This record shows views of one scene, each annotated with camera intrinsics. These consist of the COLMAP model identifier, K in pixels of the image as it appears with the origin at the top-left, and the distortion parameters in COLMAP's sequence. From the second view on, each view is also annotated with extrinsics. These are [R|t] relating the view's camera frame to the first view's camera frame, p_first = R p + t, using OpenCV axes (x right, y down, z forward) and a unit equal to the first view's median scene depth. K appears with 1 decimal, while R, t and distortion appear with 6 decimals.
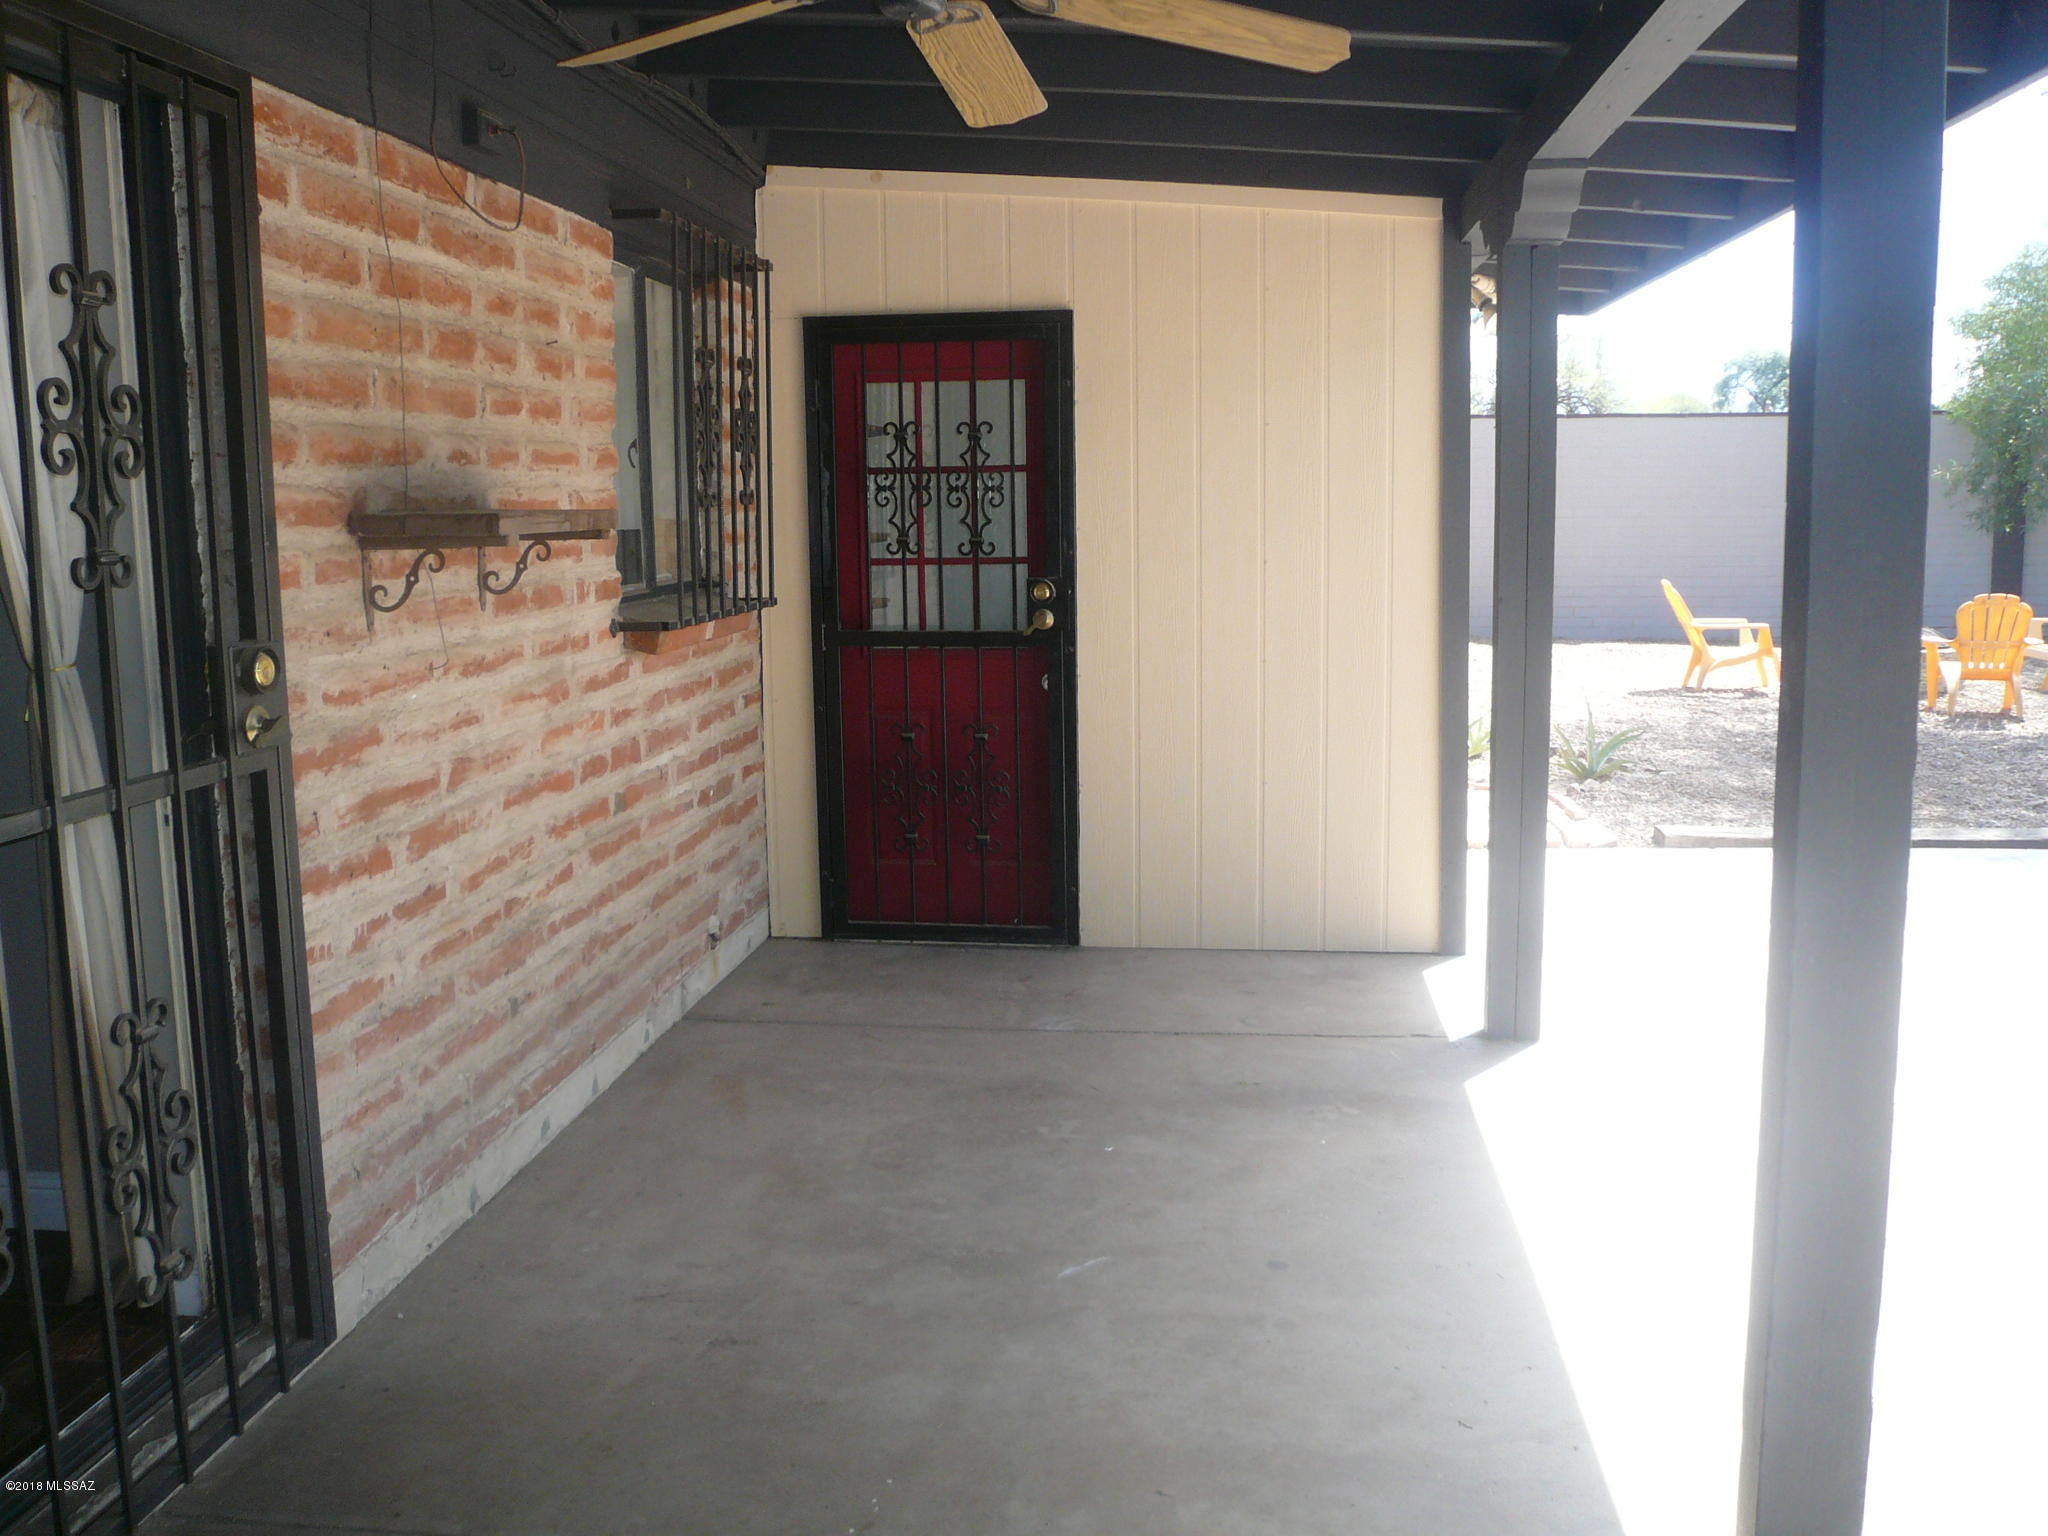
lens RADIAL K [[1742.8, 0, 1023.7], [0, 1742.8, 760.8], [0, 0, 1]] dist [-0.102377, 0.093527]
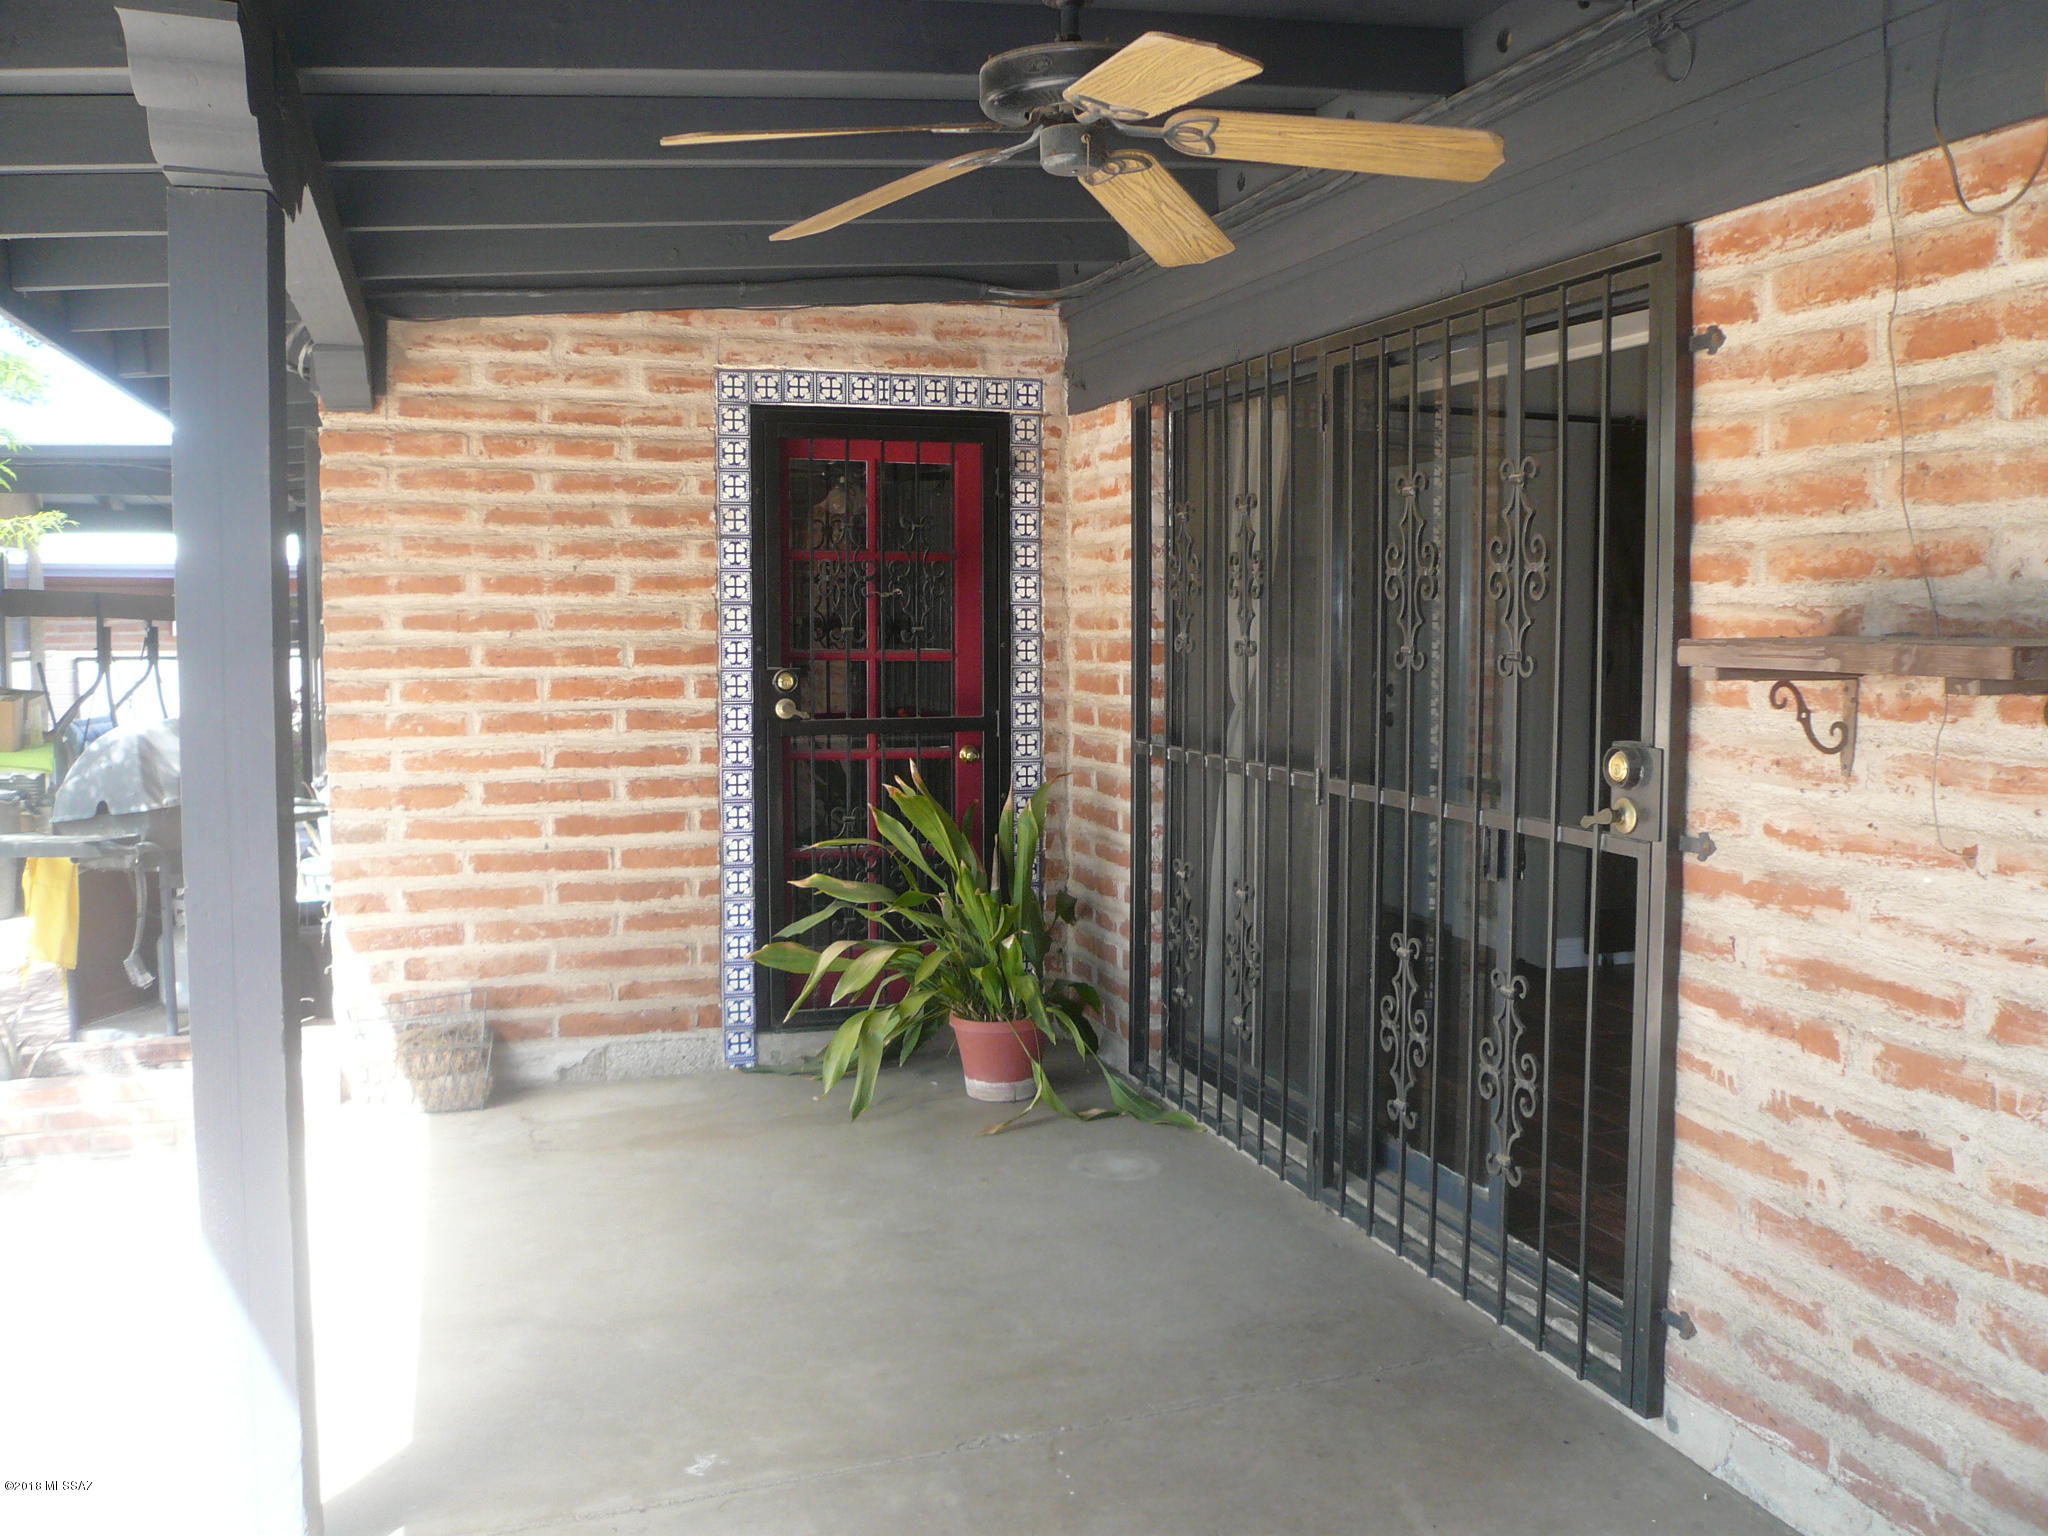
lens RADIAL K [[1742.8, 0, 1040.1], [0, 1742.8, 723.5], [0, 0, 1]] dist [-0.102377, 0.093527]
pose [[-0.903491, 0.044620, -0.426278, 0.342631], [-0.048049, 0.977753, 0.204184, -0.261157], [0.425905, 0.204961, -0.881247, 1.620021]]
